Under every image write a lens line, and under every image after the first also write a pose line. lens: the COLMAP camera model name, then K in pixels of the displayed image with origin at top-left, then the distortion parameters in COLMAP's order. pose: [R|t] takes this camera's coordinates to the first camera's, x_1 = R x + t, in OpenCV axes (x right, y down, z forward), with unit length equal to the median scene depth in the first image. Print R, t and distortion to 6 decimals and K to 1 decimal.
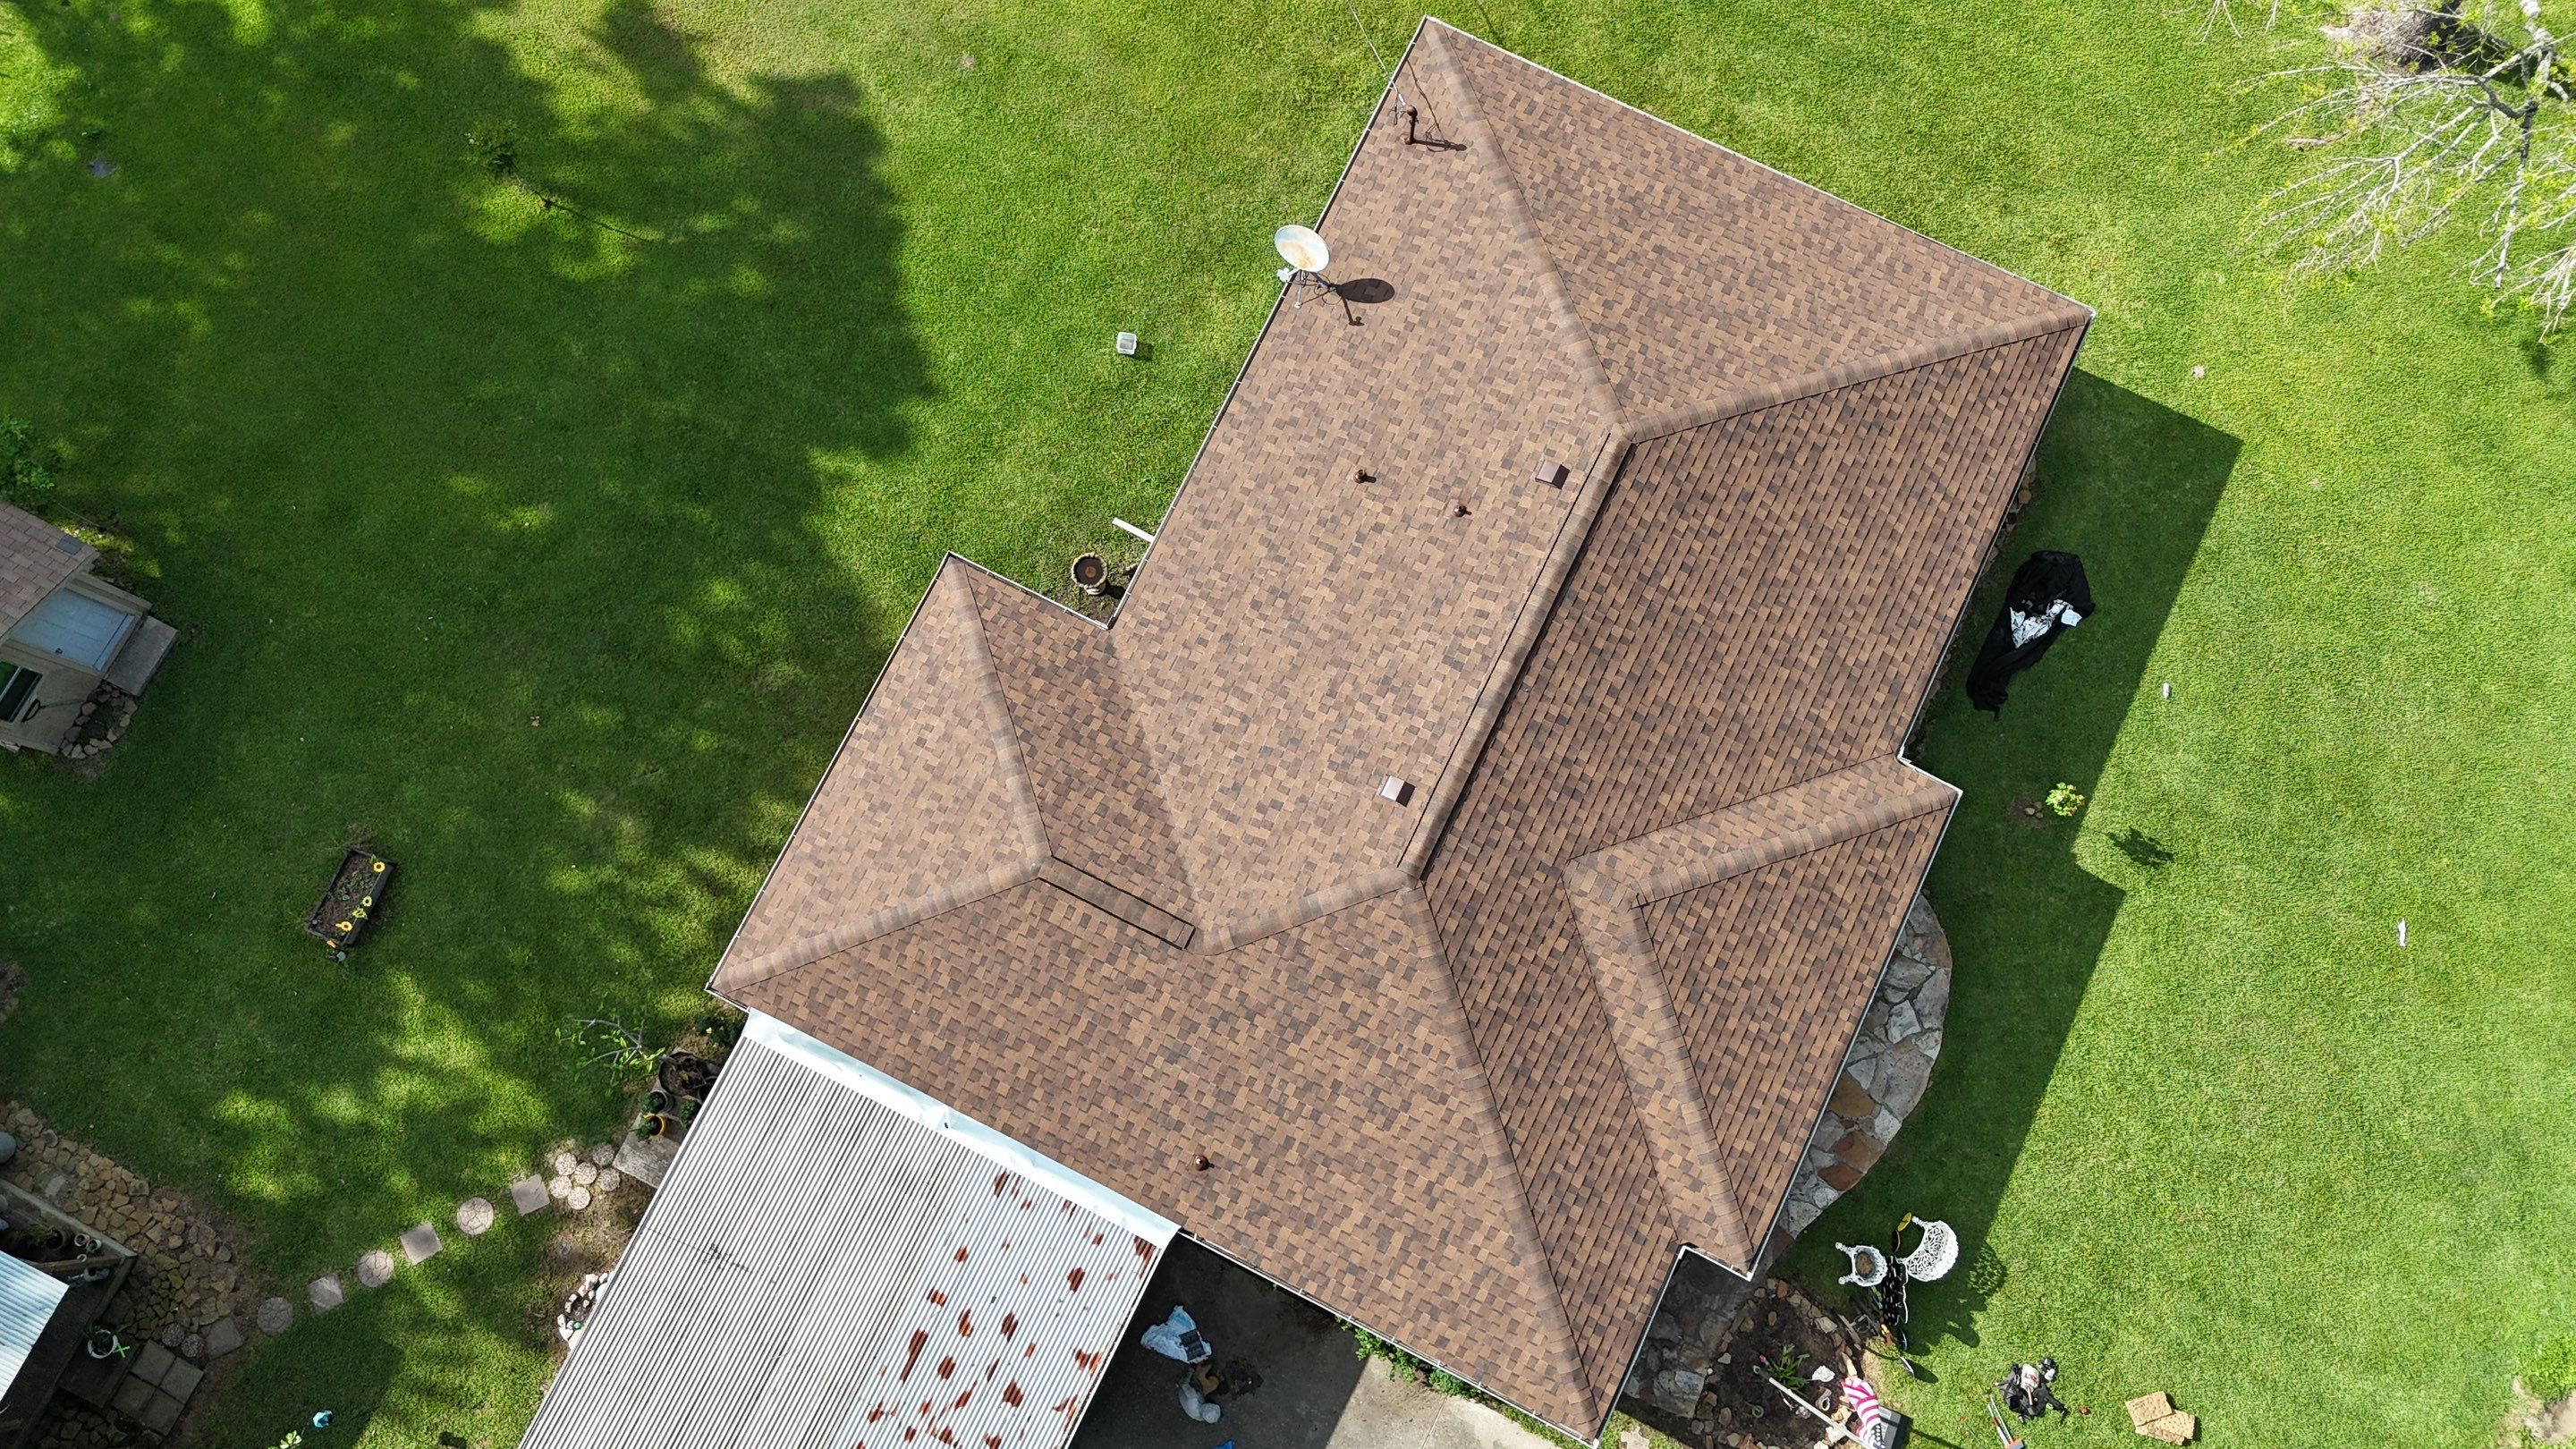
lens RADIAL K [[1894.4, 0, 1284.8], [0, 1894.4, 718.4], [0, 0, 1]] dist [0.153164, -0.280662]
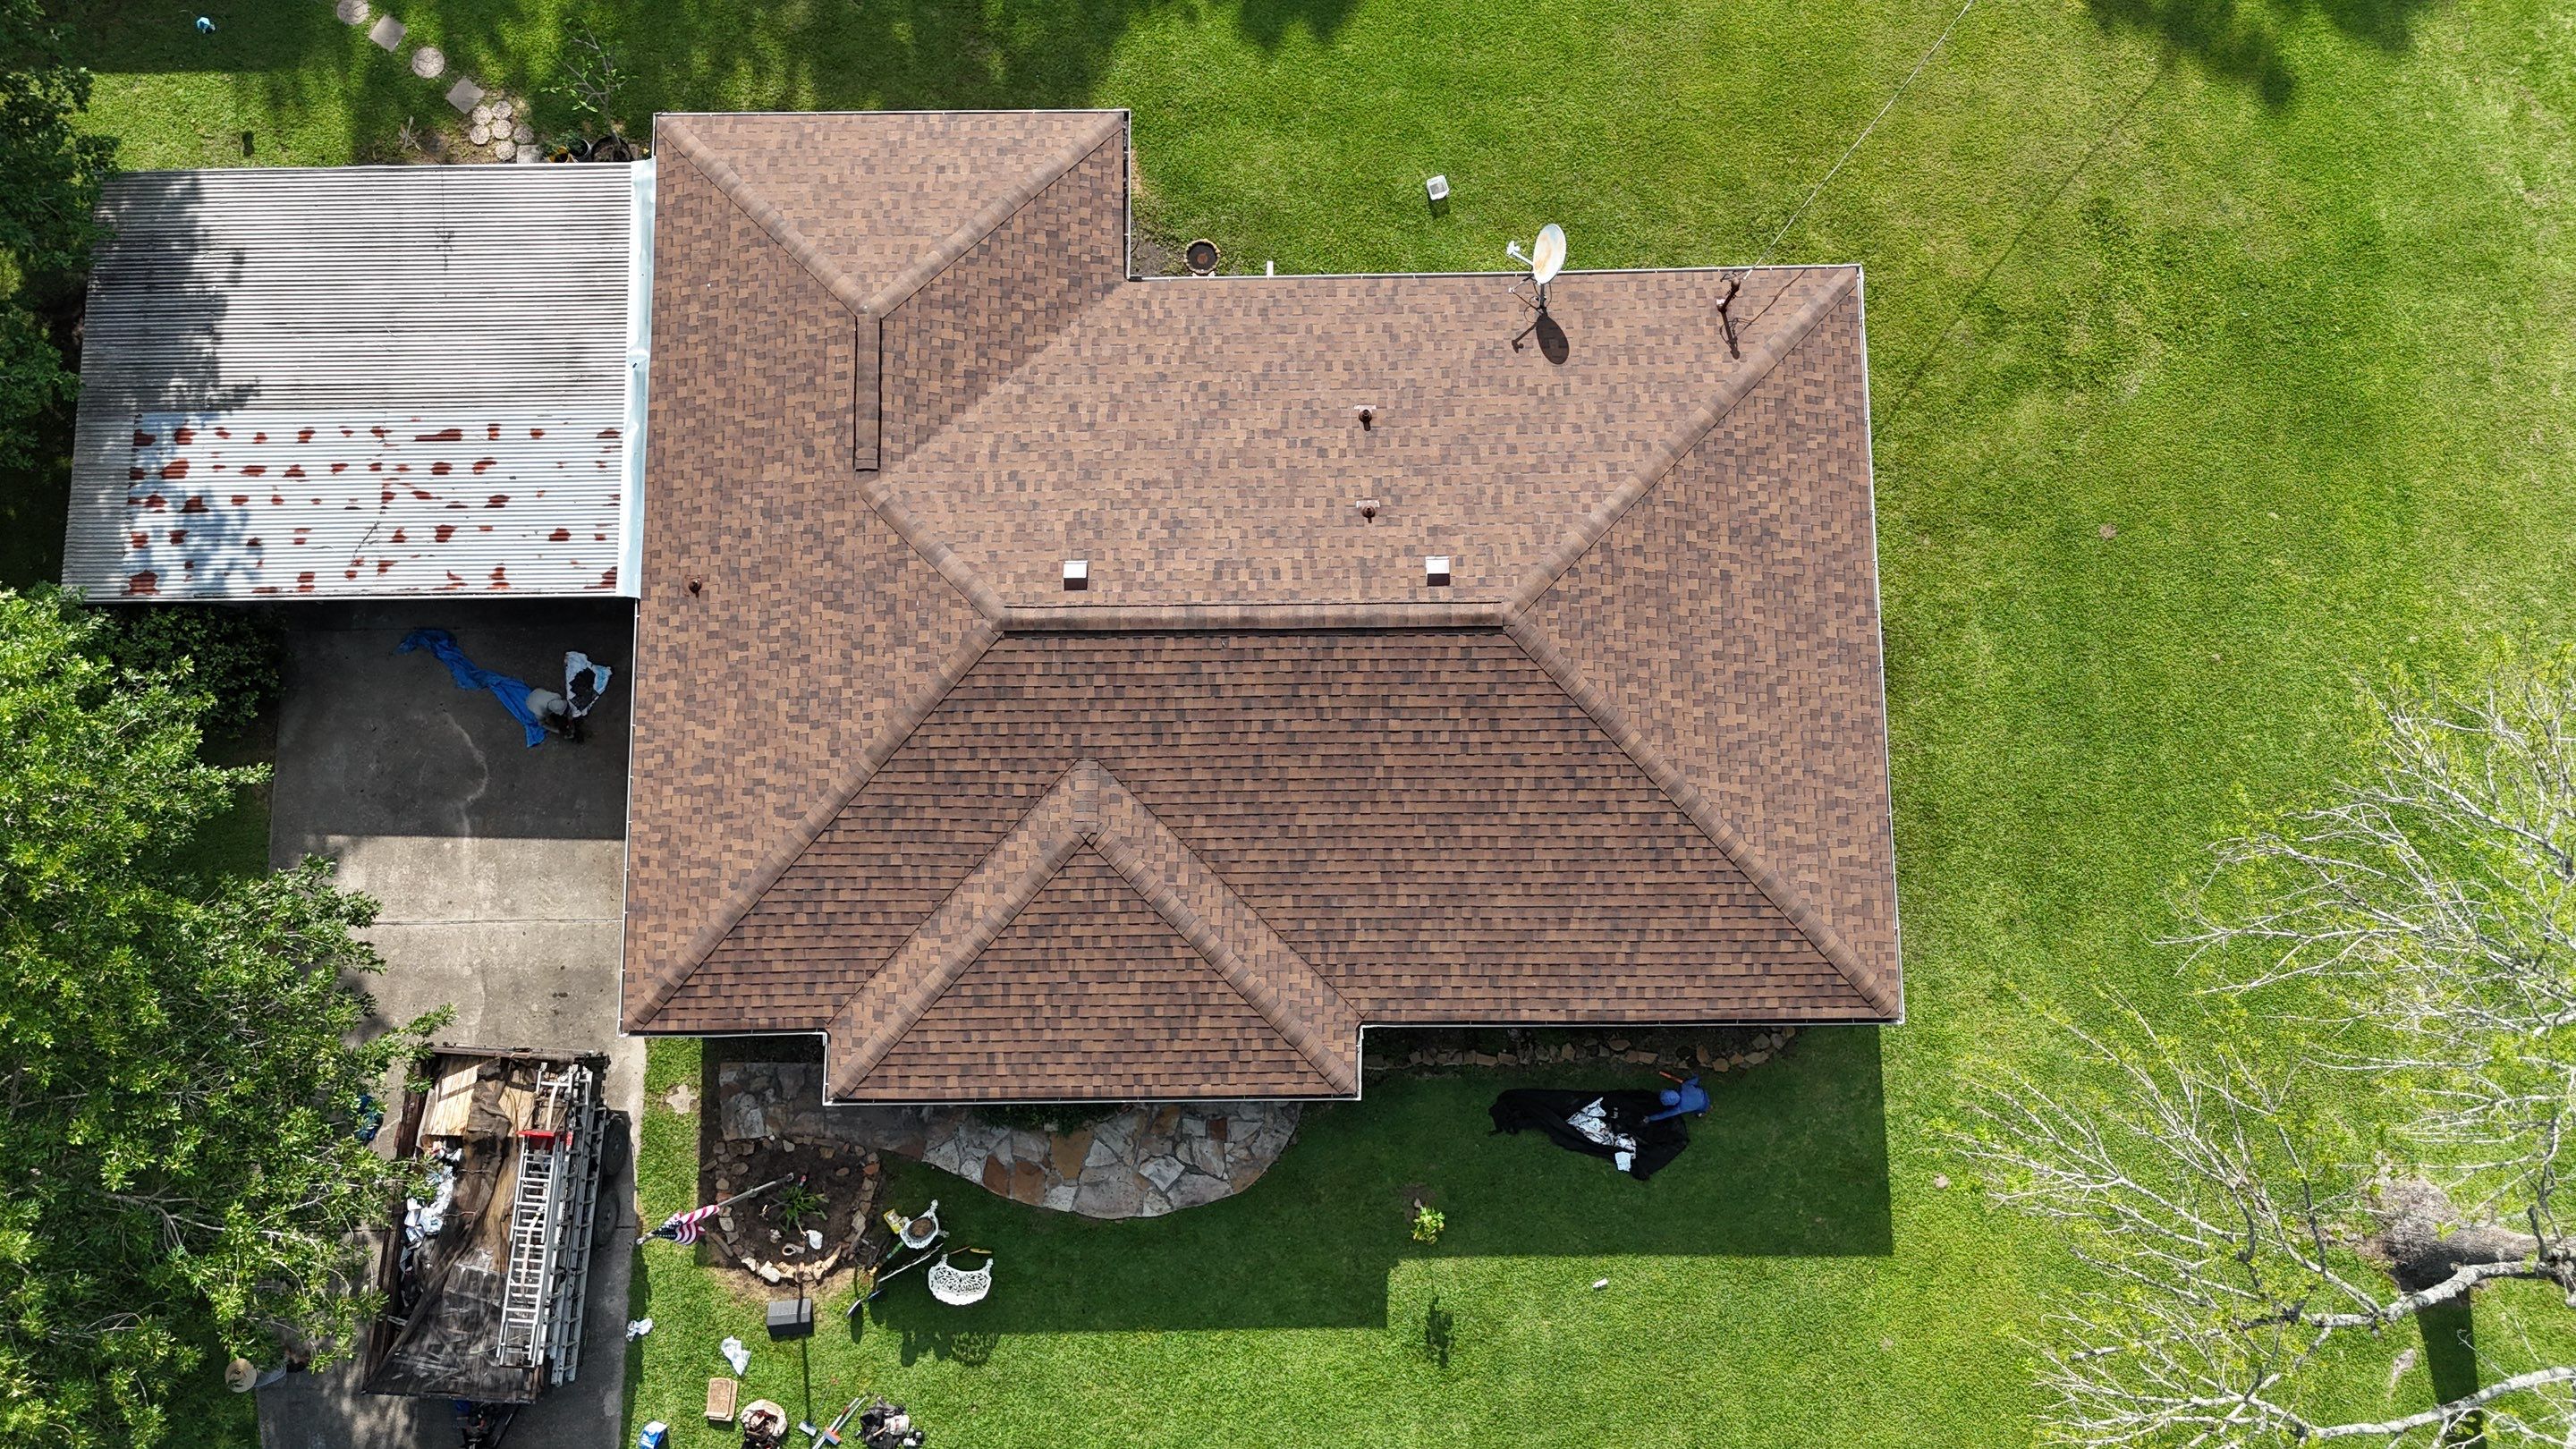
lens RADIAL K [[1894.4, 0, 1284.8], [0, 1894.4, 718.4], [0, 0, 1]] dist [0.153164, -0.280662]
pose [[0.451939, 0.882515, -0.130069, 0.299774], [-0.873791, 0.467307, 0.134587, -0.155724], [0.179557, 0.052828, 0.982328, 0.024744]]
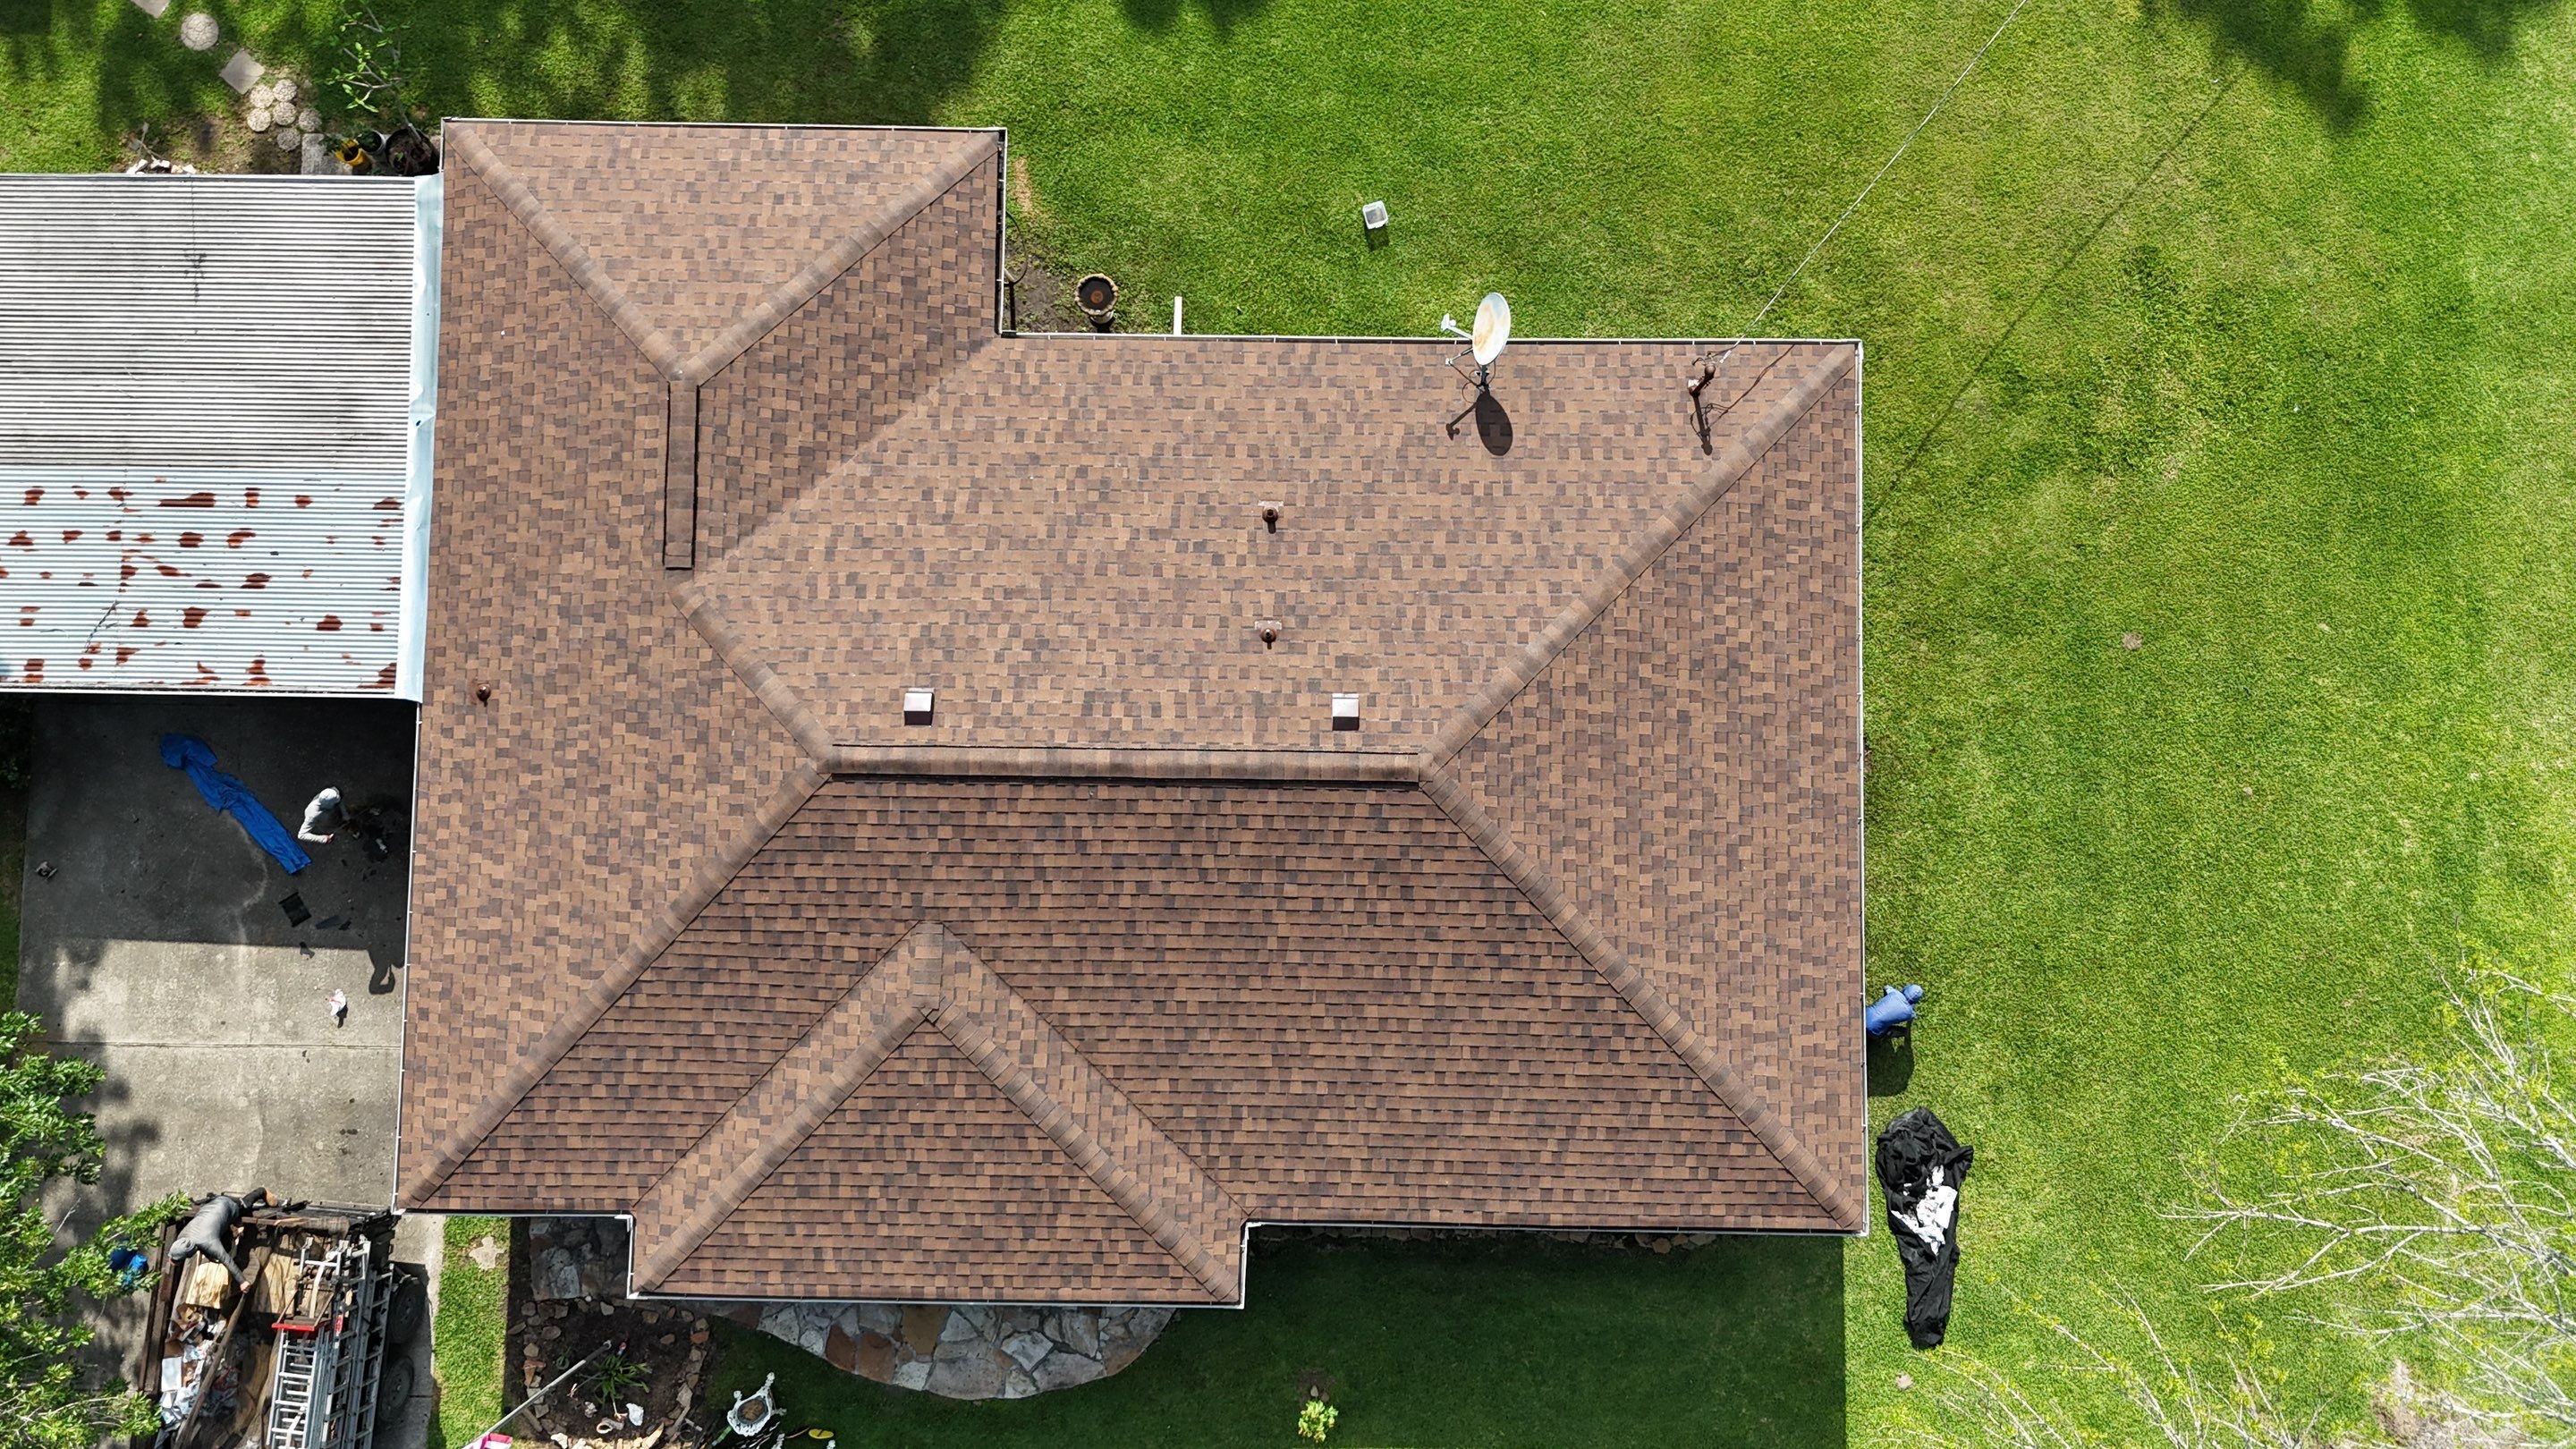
lens RADIAL K [[1894.4, 0, 1284.8], [0, 1894.4, 718.4], [0, 0, 1]] dist [0.153164, -0.280662]
pose [[0.430060, 0.900739, -0.060964, 0.181965], [-0.884505, 0.433909, 0.171388, -0.247076], [0.180829, -0.019785, 0.983316, 0.173470]]
